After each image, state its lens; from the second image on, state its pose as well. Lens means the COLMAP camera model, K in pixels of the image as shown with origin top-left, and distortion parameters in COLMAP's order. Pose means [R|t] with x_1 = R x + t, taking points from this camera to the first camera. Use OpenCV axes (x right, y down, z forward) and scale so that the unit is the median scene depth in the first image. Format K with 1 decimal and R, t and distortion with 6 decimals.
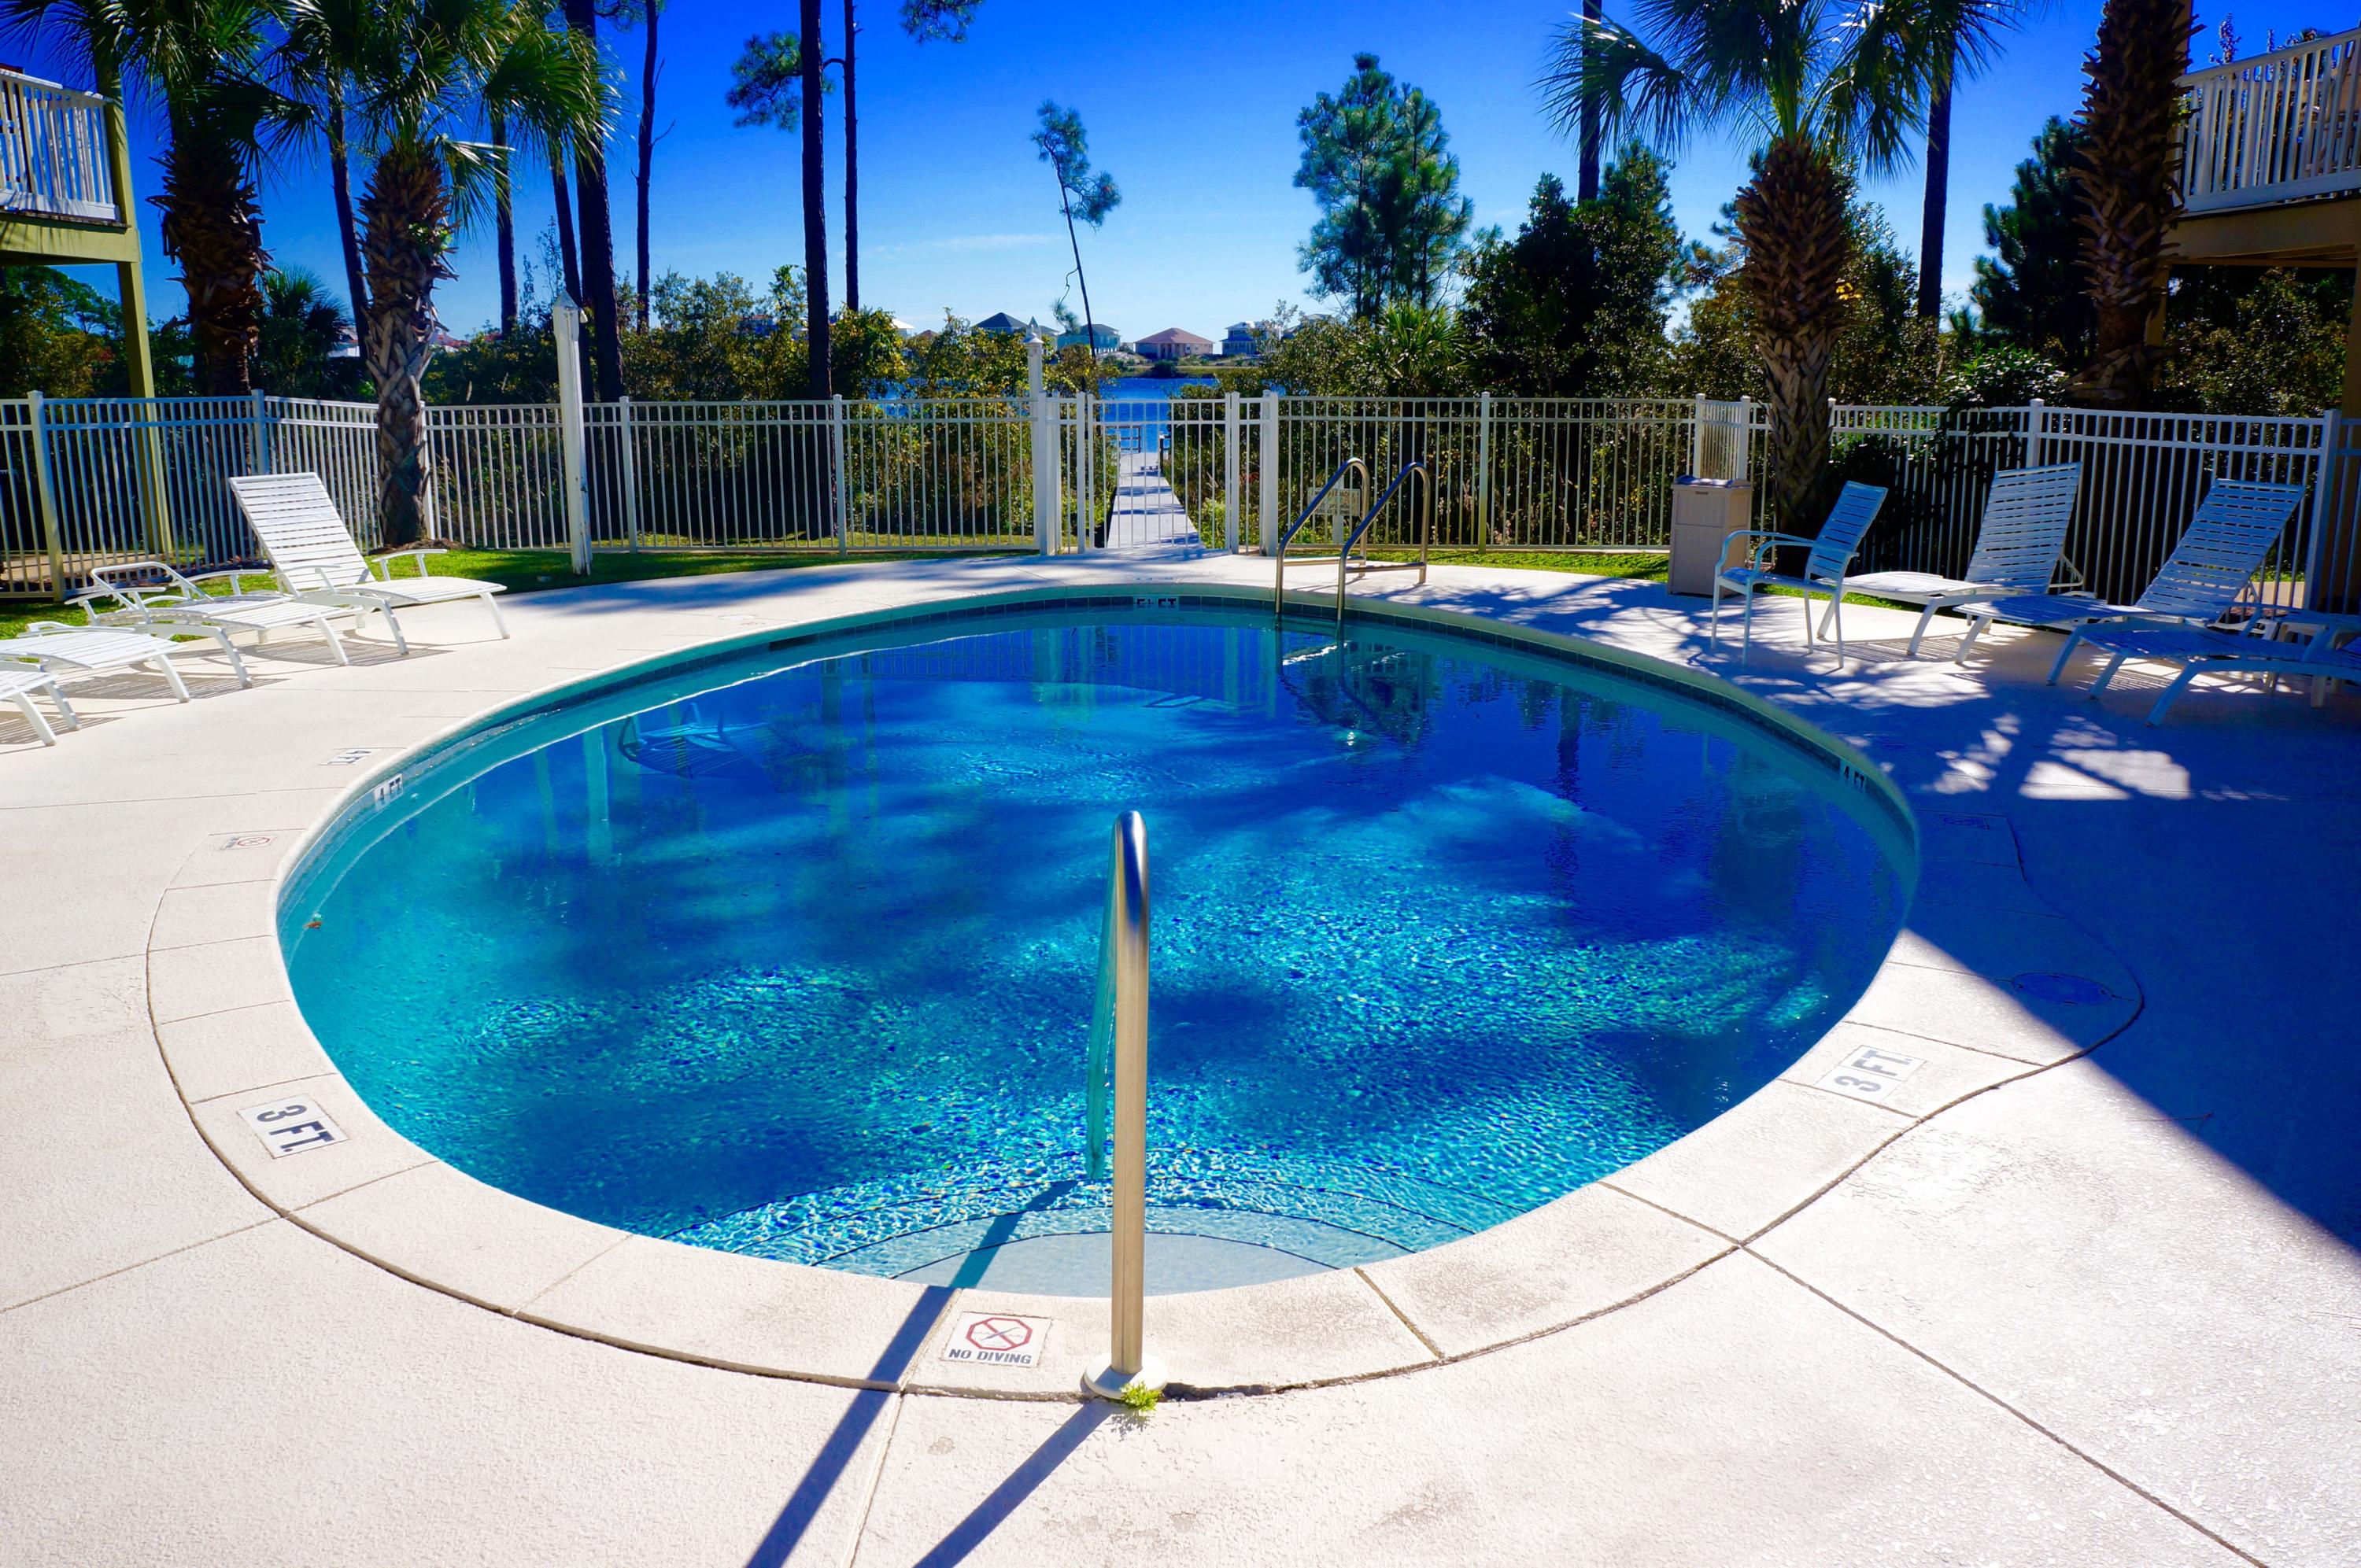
lens RADIAL K [[1835.0, 0, 1169.4], [0, 1835.0, 800.6], [0, 0, 1]] dist [-0.178578, 0.123628]
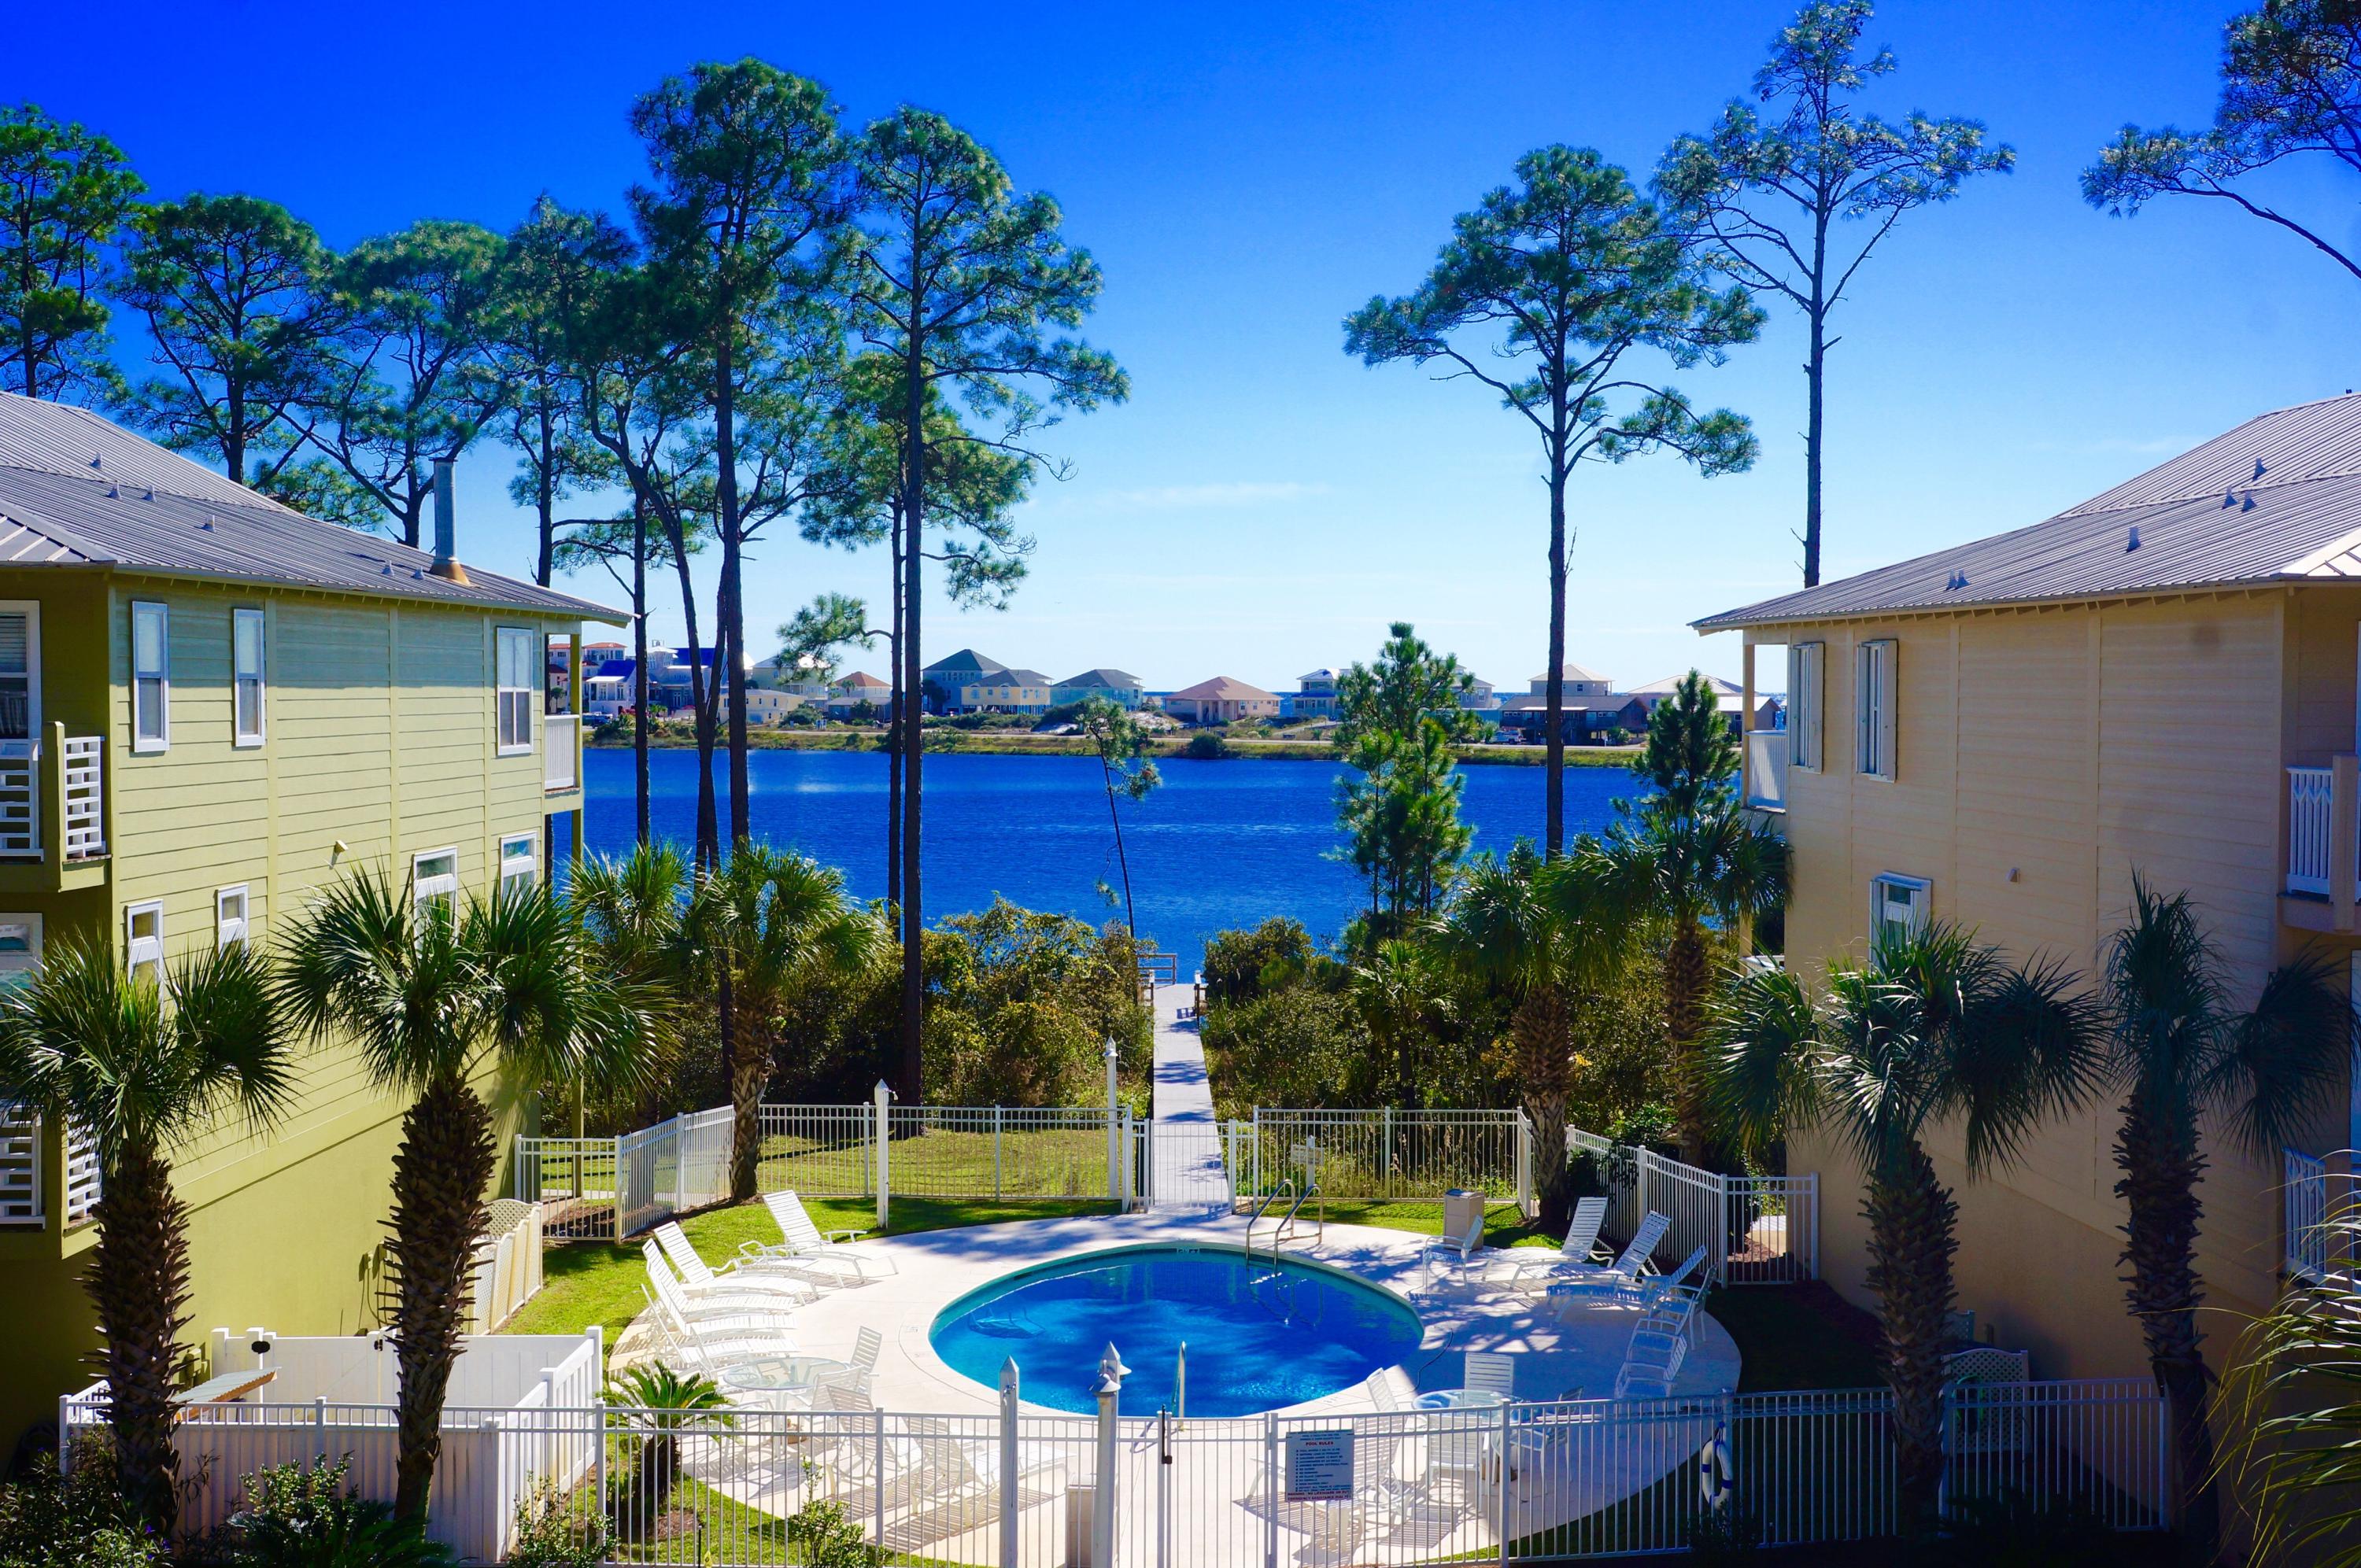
lens RADIAL K [[2903.5, 0, 1173.0], [0, 2903.5, 795.0], [0, 0, 1]] dist [0.038179, 0.339795]
pose [[0.999869, 0.006760, -0.014710, 0.005172], [-0.009560, 0.979848, -0.199516, 0.011150], [0.013065, 0.199630, 0.979784, -0.638590]]
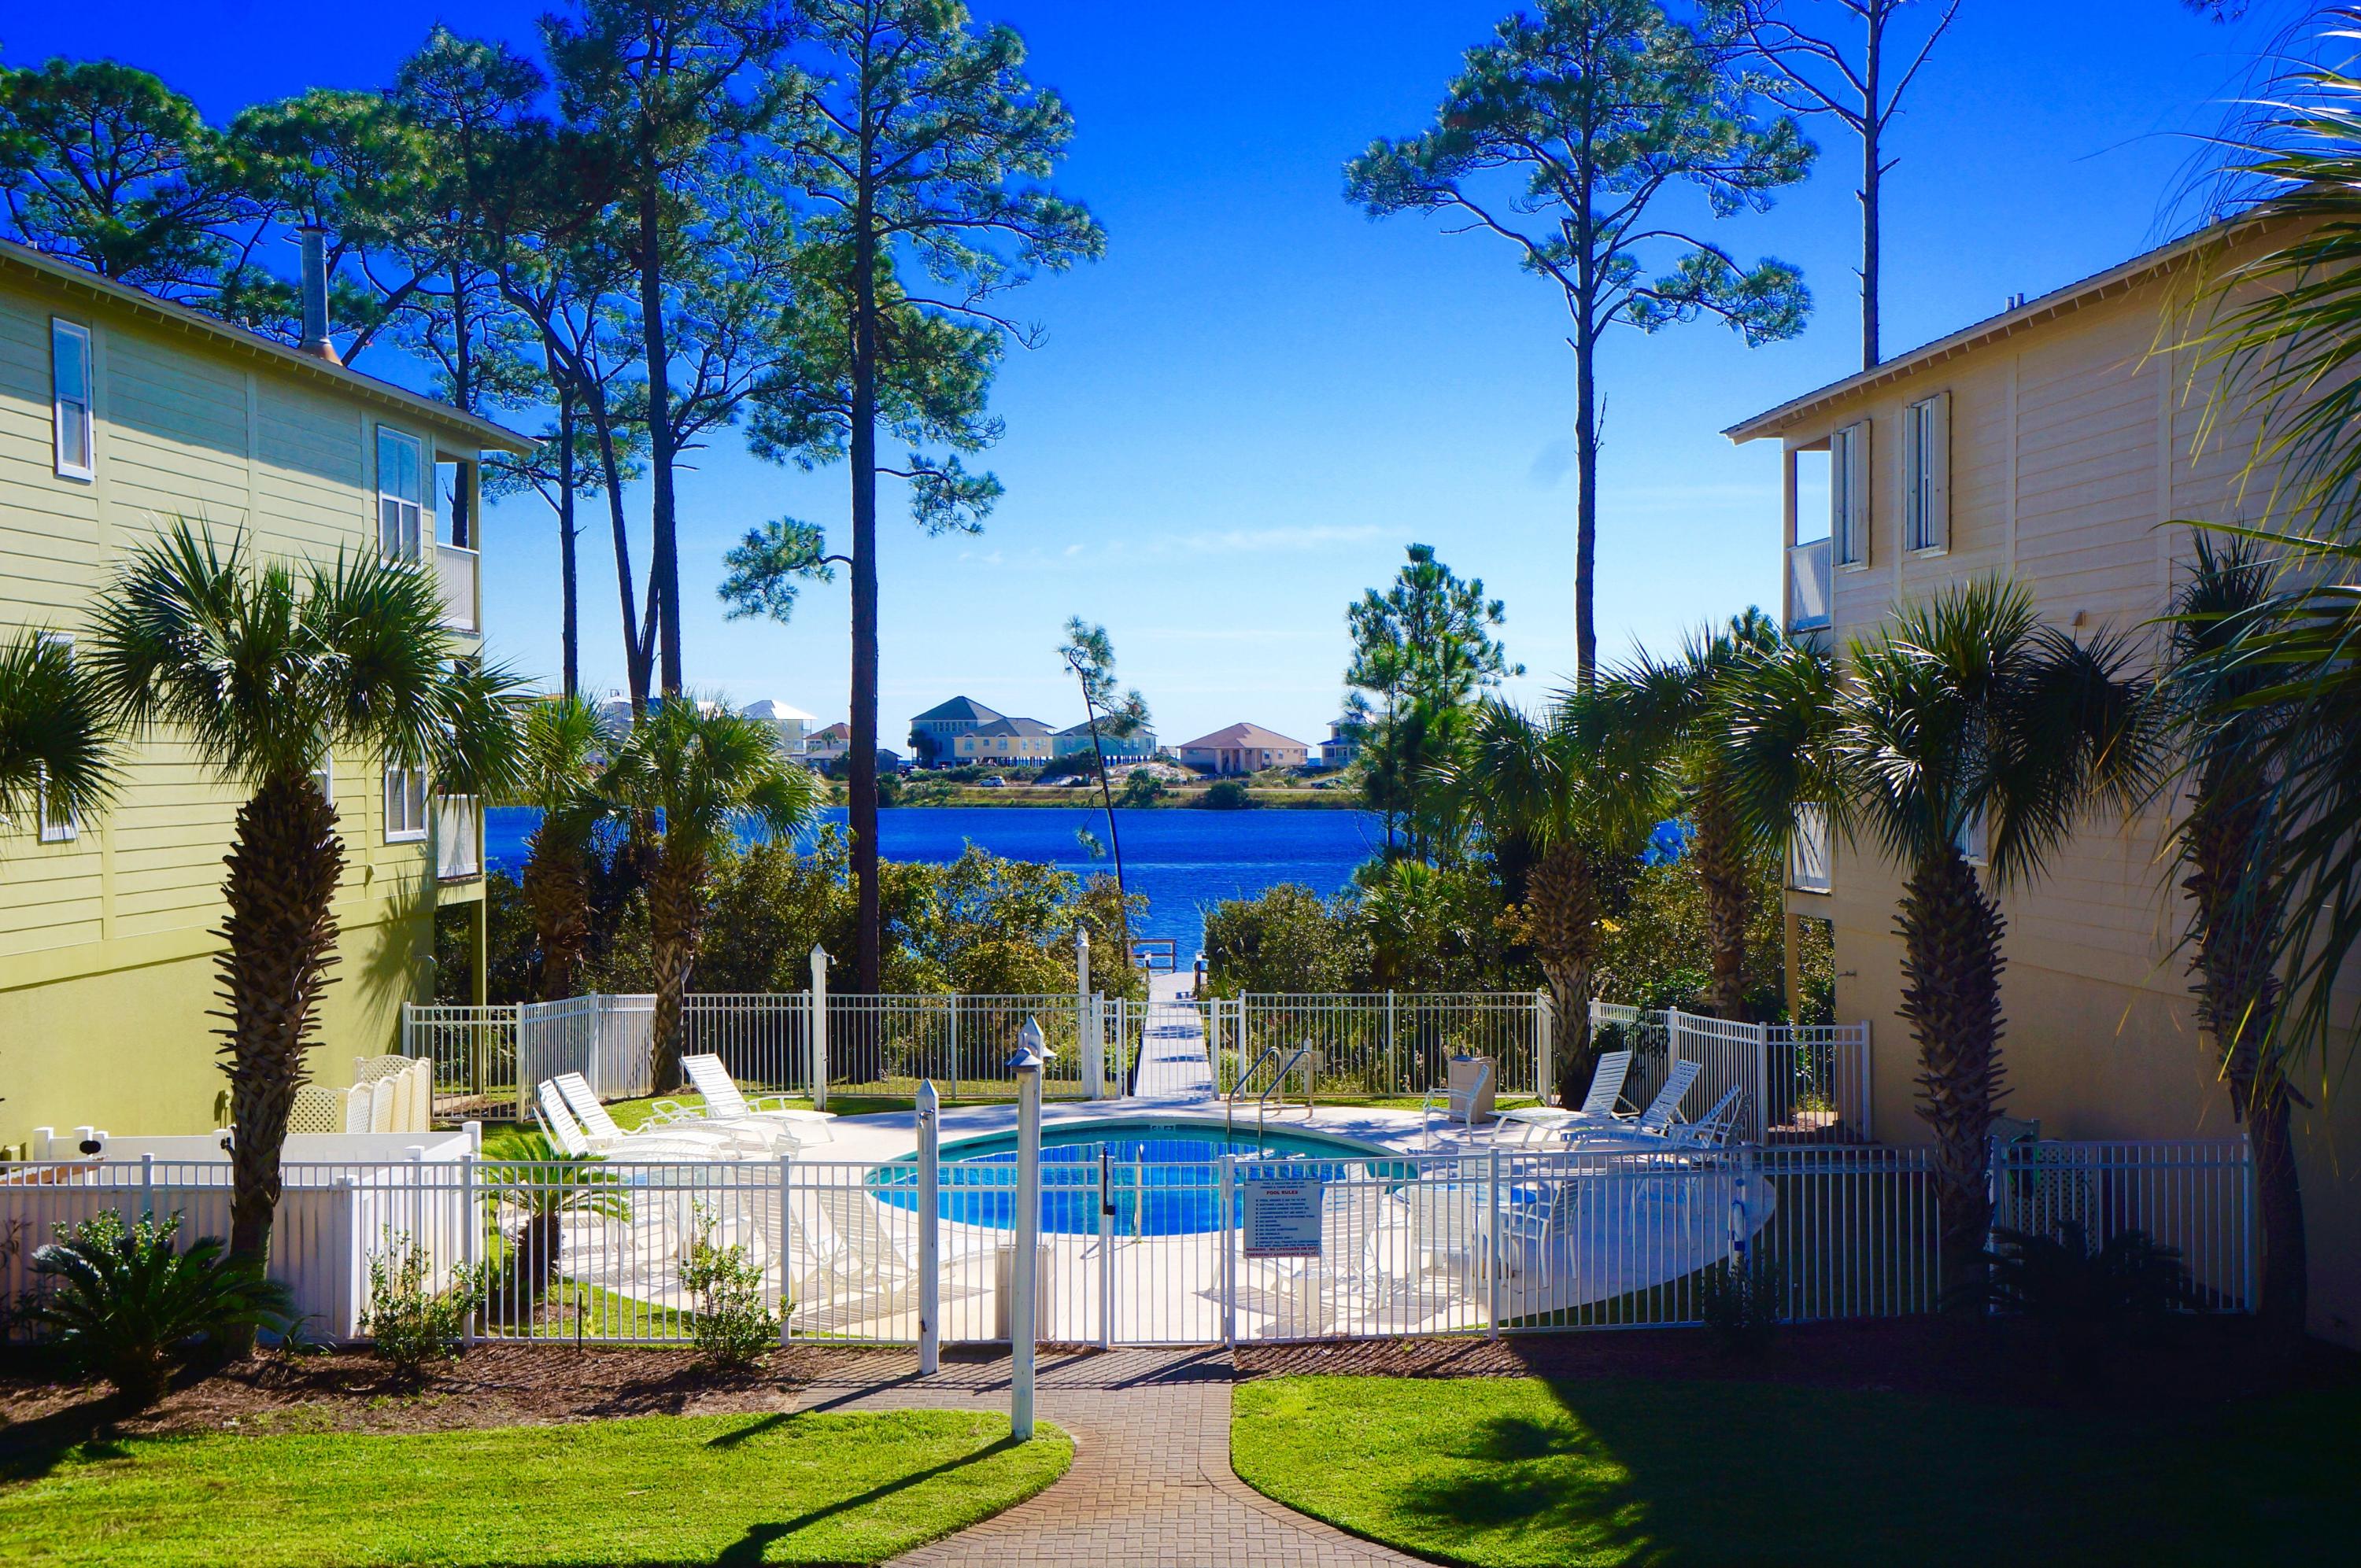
lens RADIAL K [[3224.4, 0, 1175.2], [0, 3224.4, 796.0], [0, 0, 1]] dist [0.106483, 0.434033]
pose [[0.999783, -0.002551, -0.020680, 0.019709], [-0.002136, 0.974707, -0.223477, 0.080419], [0.020727, 0.223473, 0.974490, -0.615066]]
